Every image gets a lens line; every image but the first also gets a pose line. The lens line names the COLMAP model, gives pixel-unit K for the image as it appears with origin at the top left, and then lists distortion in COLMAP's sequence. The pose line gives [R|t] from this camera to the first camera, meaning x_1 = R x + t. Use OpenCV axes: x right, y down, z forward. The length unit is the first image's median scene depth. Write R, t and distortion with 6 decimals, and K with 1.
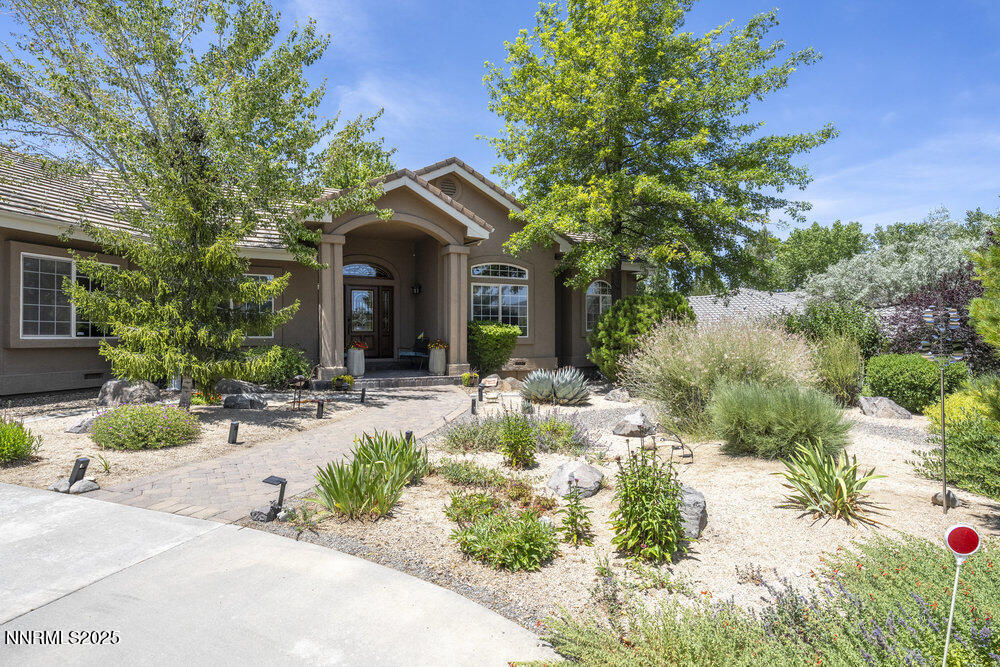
lens RADIAL K [[545.9, 0, 500.0], [0, 545.9, 333.5], [0, 0, 1]] dist [-0.000536, -0.000130]
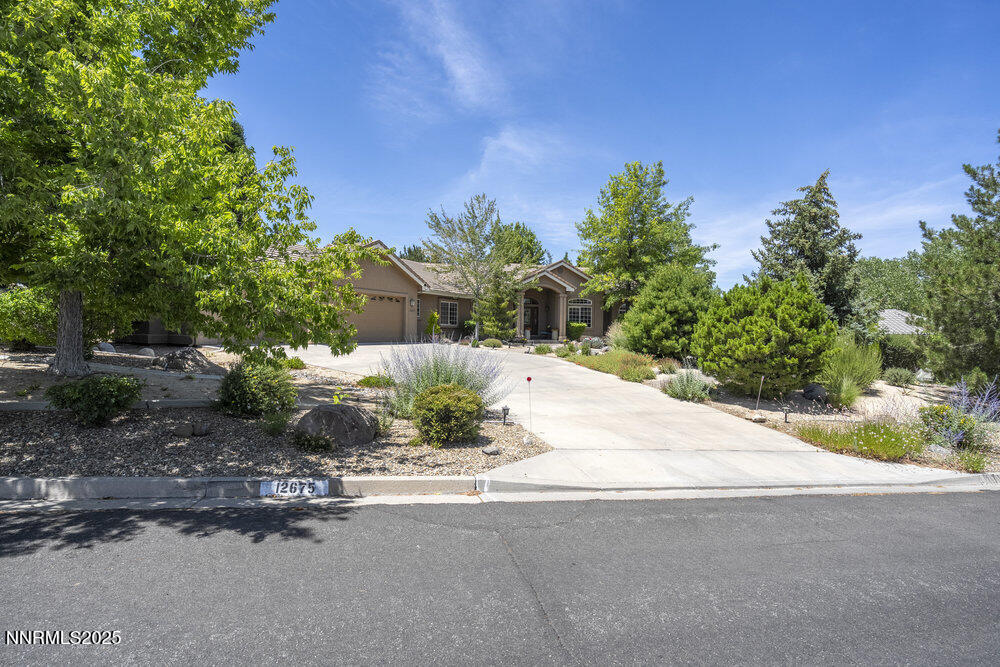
lens RADIAL K [[465.2, 0, 500.0], [0, 465.2, 333.5], [0, 0, 1]] dist [-0.000375, -0.000036]
pose [[0.971672, 0.016657, -0.235744, 0.169983], [-0.013480, 0.999795, 0.015082, 0.008919], [0.235947, -0.011477, 0.971698, -1.353388]]
